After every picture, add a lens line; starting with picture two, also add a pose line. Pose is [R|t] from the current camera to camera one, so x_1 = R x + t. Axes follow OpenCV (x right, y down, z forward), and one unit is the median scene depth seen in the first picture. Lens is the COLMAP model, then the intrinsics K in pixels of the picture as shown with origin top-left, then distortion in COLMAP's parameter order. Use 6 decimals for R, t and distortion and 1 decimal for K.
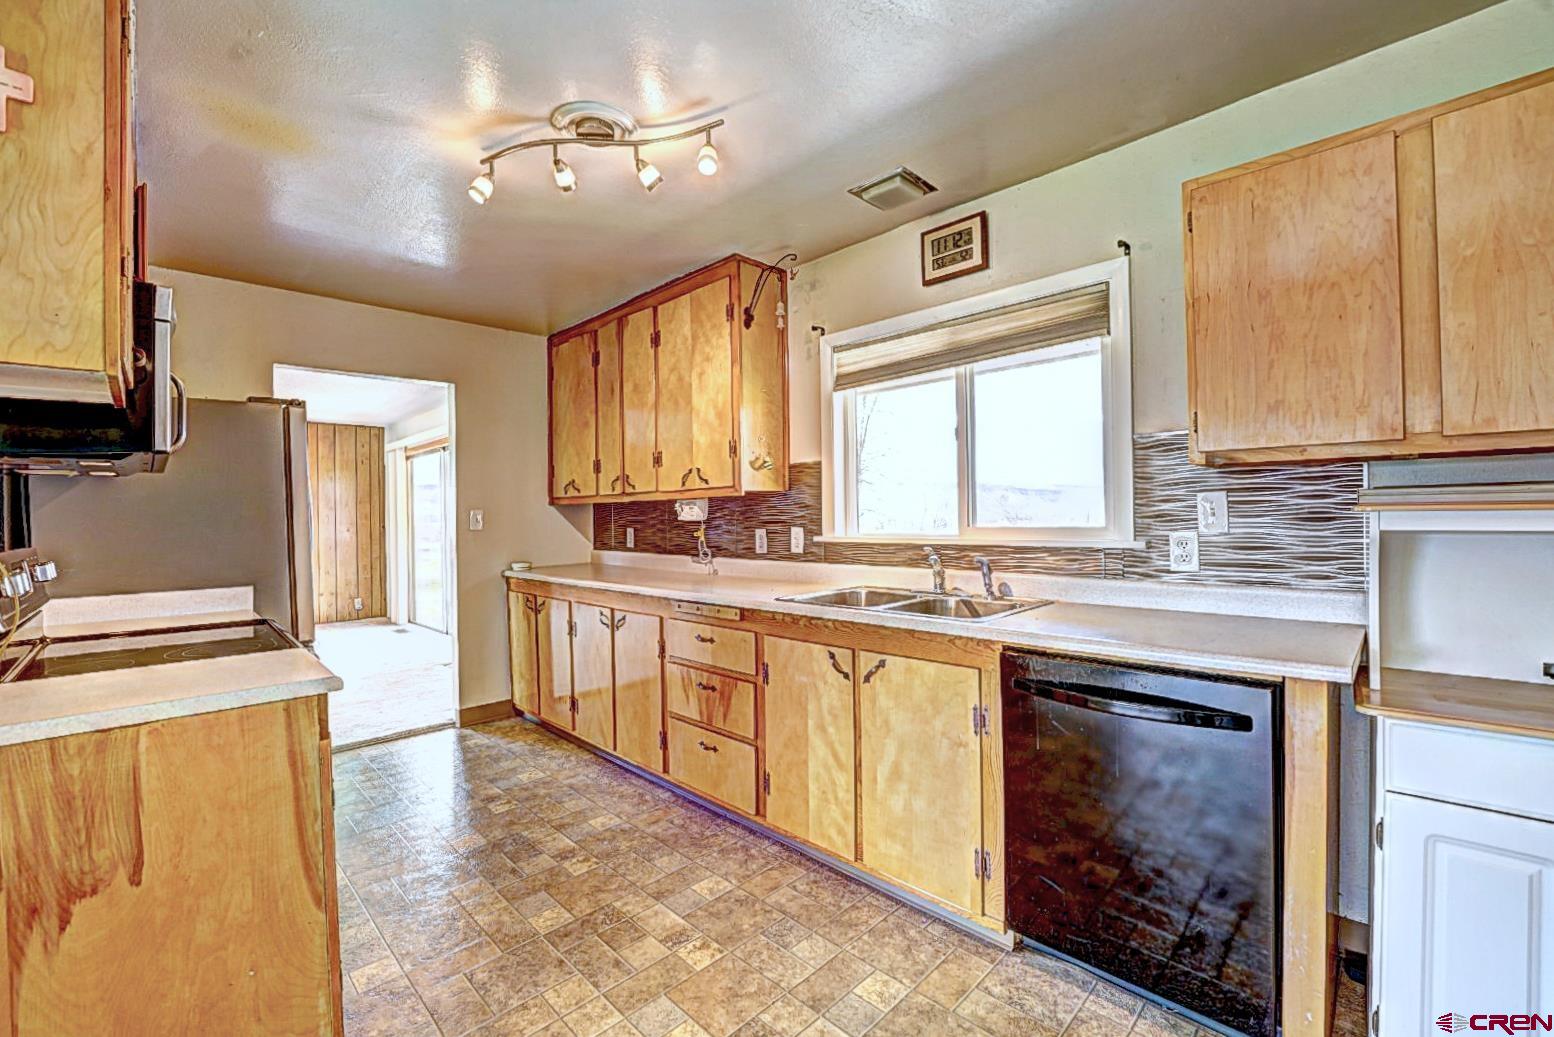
lens RADIAL K [[640.3, 0, 763.1], [0, 640.3, 513.0], [0, 0, 1]] dist [-0.027966, 0.002049]
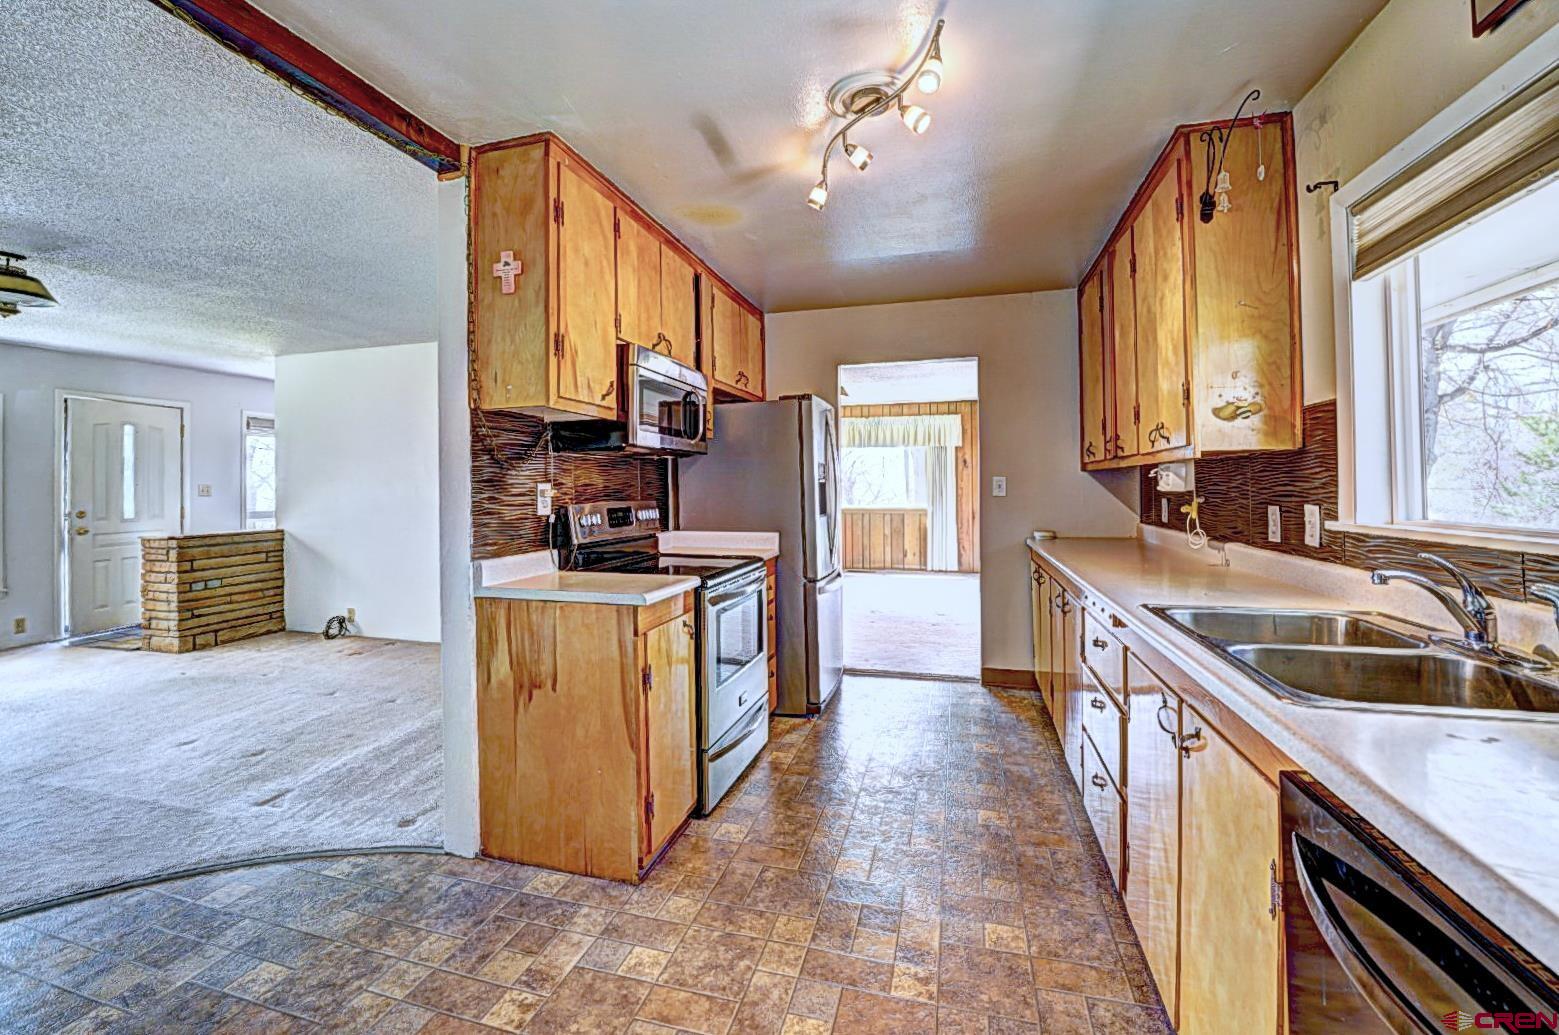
lens RADIAL K [[648.9, 0, 798.1], [0, 648.9, 476.9], [0, 0, 1]] dist [-0.026121, -0.000228]
pose [[0.506755, 0.000224, -0.862090, 0.423794], [0.000369, 1.000000, 0.000476, -0.007645], [0.862090, -0.000559, 0.506755, 0.297763]]
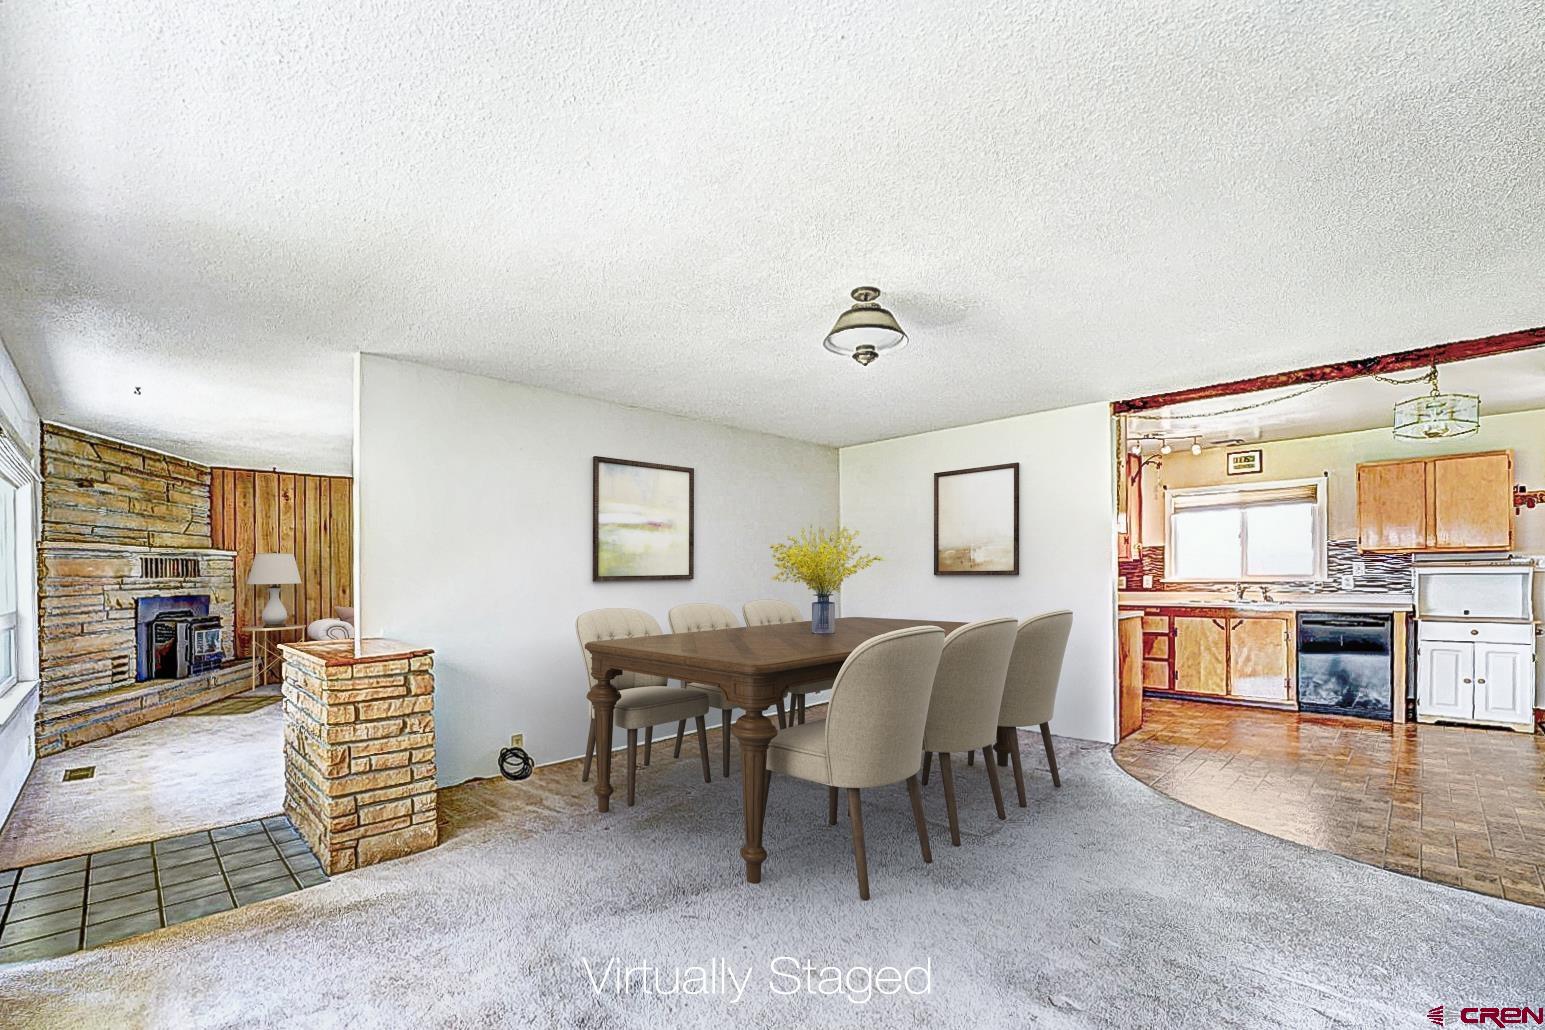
lens RADIAL K [[636.6, 0, 773.7], [0, 636.6, 575.1], [0, 0, 1]] dist [-0.027966, 0.002049]
pose [[0.999964, 0.007085, -0.004657, -1.500329], [-0.007070, 0.999970, 0.003286, 0.028279], [0.004680, -0.003253, 0.999984, -1.430037]]
